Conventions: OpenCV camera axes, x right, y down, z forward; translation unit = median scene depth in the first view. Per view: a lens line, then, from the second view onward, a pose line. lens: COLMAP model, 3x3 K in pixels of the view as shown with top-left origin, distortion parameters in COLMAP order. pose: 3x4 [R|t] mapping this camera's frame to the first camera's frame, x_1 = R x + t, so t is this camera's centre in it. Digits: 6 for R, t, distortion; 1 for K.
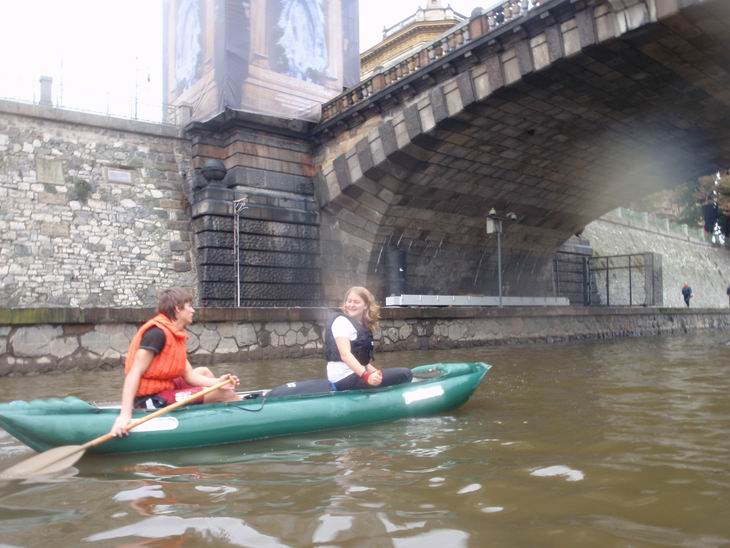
lens RADIAL K [[599.6, 0, 365.0], [0, 599.6, 274.0], [0, 0, 1]] dist [-0.085608, 0.055530]
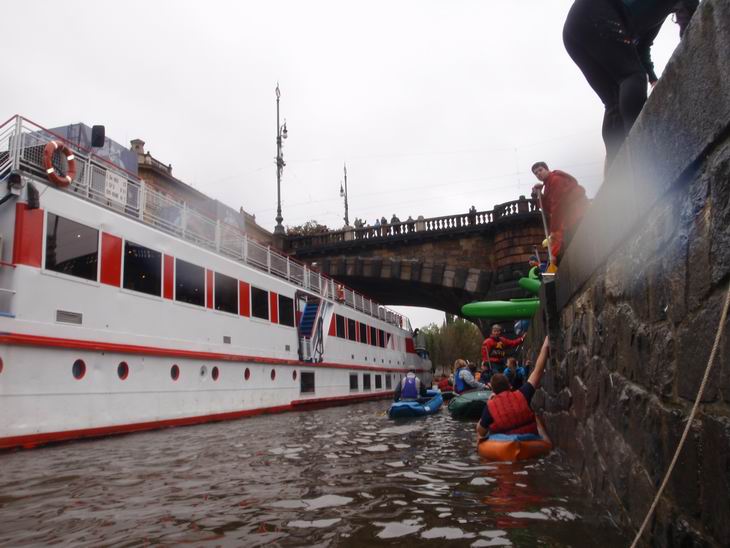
lens RADIAL K [[599.6, 0, 365.0], [0, 599.6, 274.0], [0, 0, 1]] dist [-0.085608, 0.055530]
pose [[0.817769, 0.099938, 0.566804, -0.497711], [-0.033224, 0.991364, -0.126862, -0.067267], [-0.574587, 0.084912, 0.814027, -0.932588]]
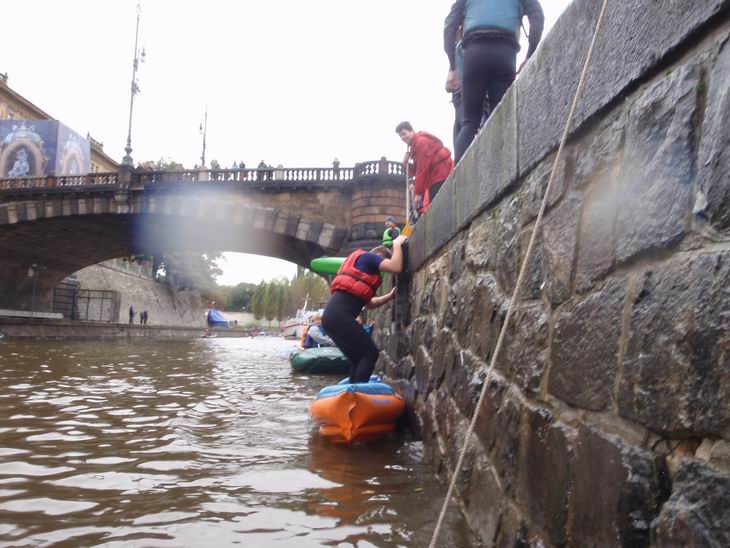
lens RADIAL K [[599.6, 0, 365.0], [0, 599.6, 274.0], [0, 0, 1]] dist [-0.085608, 0.055530]
pose [[0.645590, 0.116286, 0.754778, -0.480325], [-0.103681, 0.992534, -0.064233, -0.069211], [-0.756613, -0.036788, 0.652827, -0.917666]]
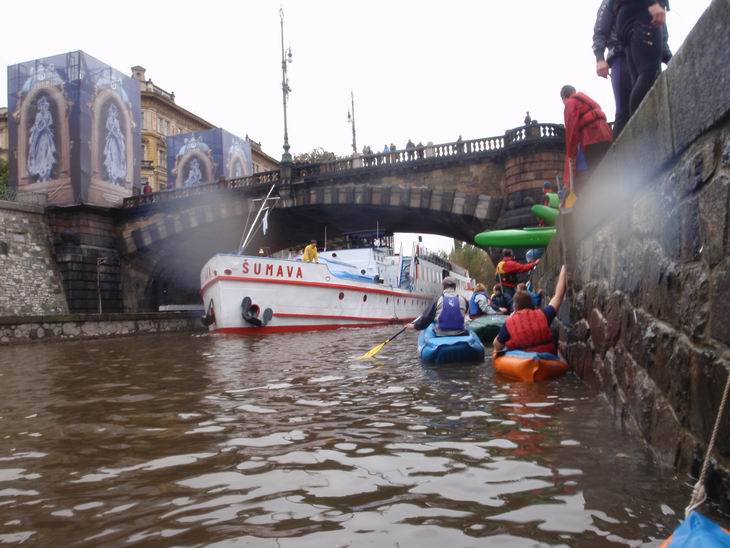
lens RADIAL K [[599.6, 0, 365.0], [0, 599.6, 274.0], [0, 0, 1]] dist [-0.085608, 0.055530]
pose [[0.826073, 0.022138, 0.563129, -0.500611], [-0.023167, 0.999717, -0.005317, -0.069594], [-0.563087, -0.008654, 0.826352, -0.930184]]
